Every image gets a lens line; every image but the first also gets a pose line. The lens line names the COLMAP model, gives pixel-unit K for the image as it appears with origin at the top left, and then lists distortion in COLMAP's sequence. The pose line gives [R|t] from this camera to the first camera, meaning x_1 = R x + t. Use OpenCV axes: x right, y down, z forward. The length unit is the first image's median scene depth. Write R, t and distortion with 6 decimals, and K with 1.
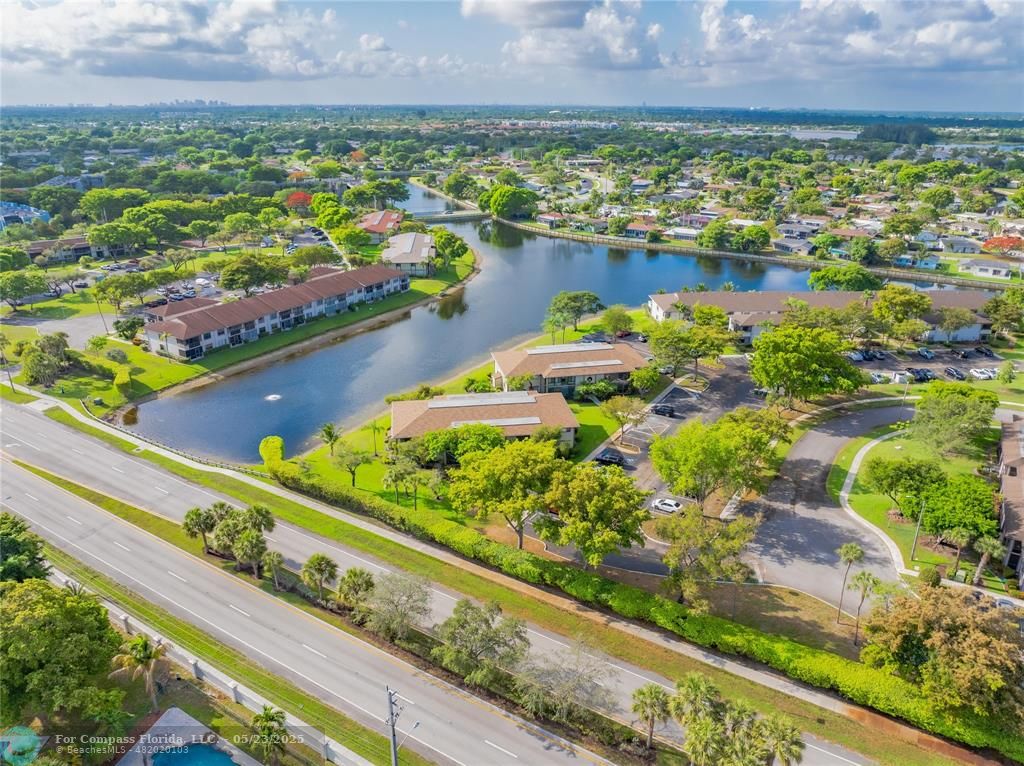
lens RADIAL K [[746.1, 0, 512.0], [0, 746.1, 383.0], [0, 0, 1]] dist [-0.050734, 0.034611]
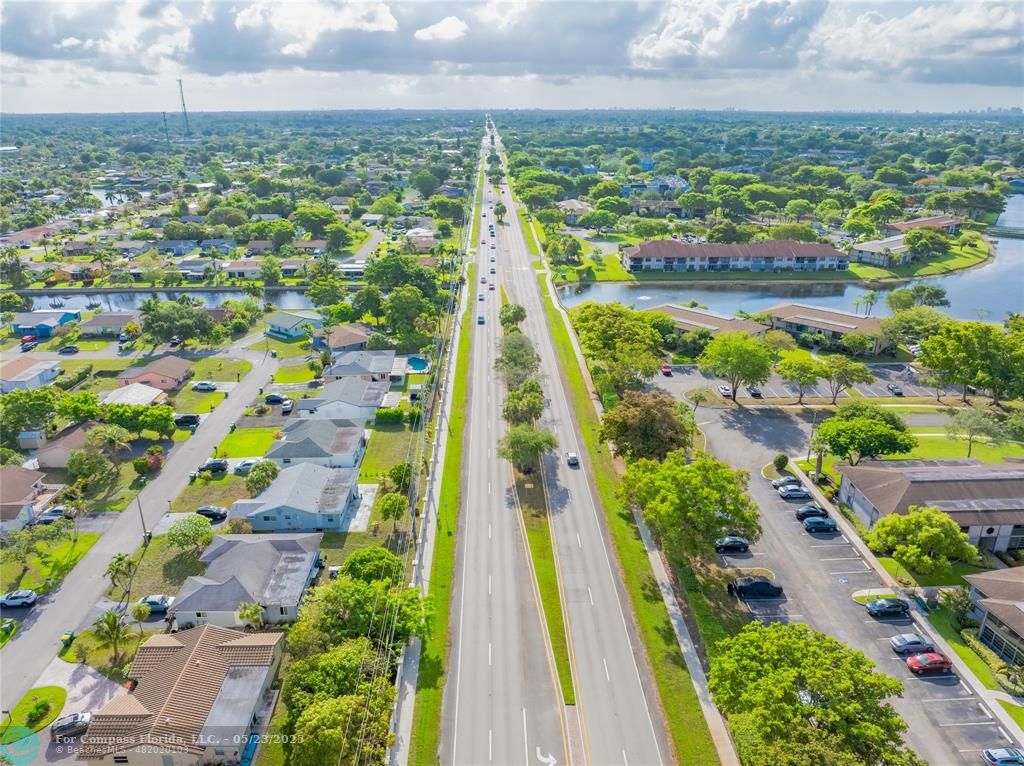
lens RADIAL K [[746.1, 0, 512.0], [0, 746.1, 383.0], [0, 0, 1]] dist [-0.050734, 0.034611]
pose [[0.558963, 0.286666, -0.778064, 0.556311], [-0.293091, 0.946072, 0.138009, 0.038469], [0.775667, 0.150901, 0.612838, -0.100525]]
